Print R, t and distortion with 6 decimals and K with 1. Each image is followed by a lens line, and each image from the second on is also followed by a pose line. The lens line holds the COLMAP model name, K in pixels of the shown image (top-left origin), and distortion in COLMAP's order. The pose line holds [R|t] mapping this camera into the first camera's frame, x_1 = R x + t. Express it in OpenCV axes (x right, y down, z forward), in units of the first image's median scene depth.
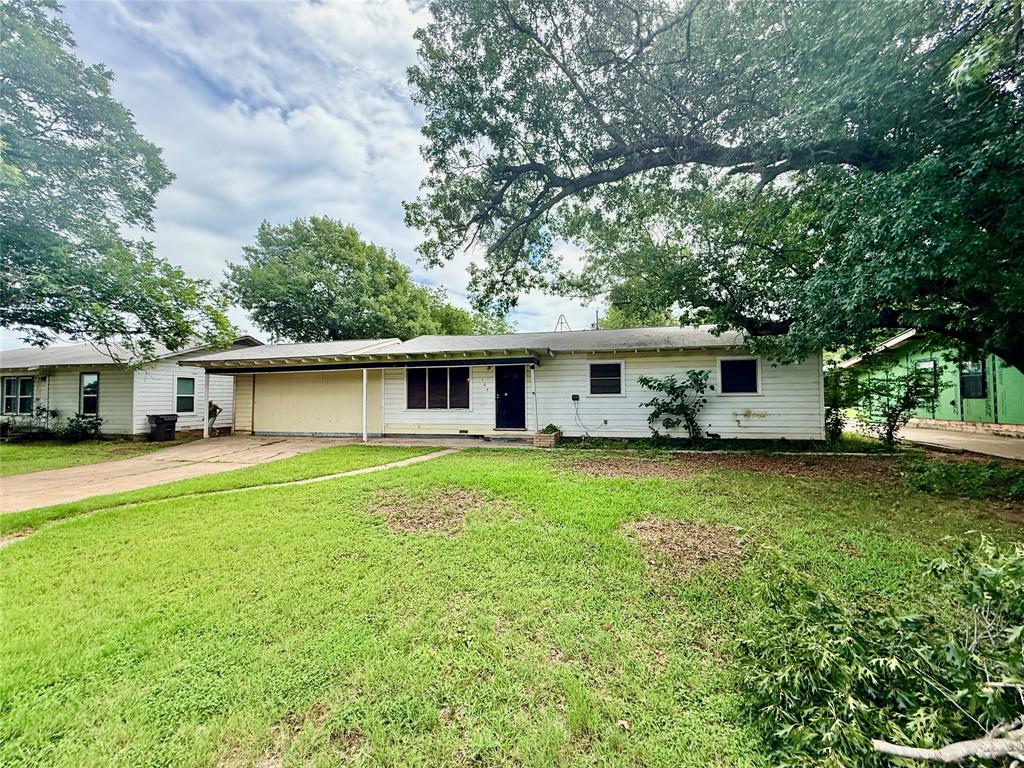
lens RADIAL K [[407.7, 0, 512.3], [0, 407.7, 384.2], [0, 0, 1]] dist [0.001196, 0.000008]
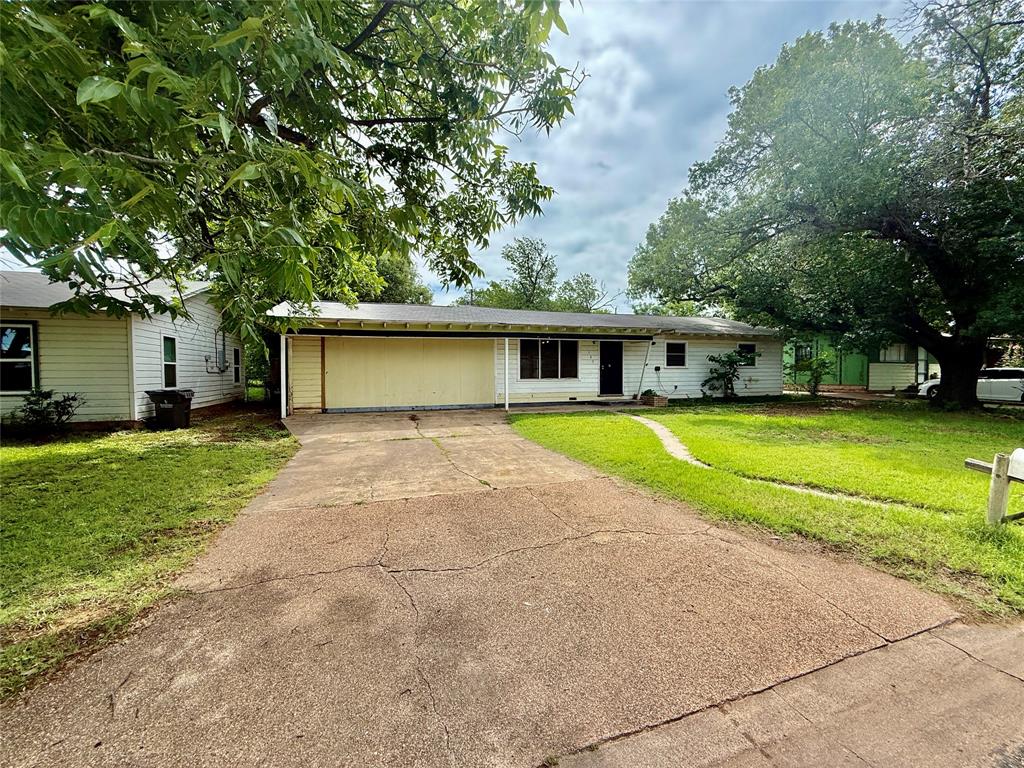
lens RADIAL K [[407.7, 0, 509.4], [0, 407.7, 383.2], [0, 0, 1]] dist [0.001196, 0.000008]
pose [[0.854592, -0.010364, 0.519196, -0.904710], [-0.017713, 0.998637, 0.049089, 0.023735], [-0.518997, -0.051148, 0.853244, 0.148607]]
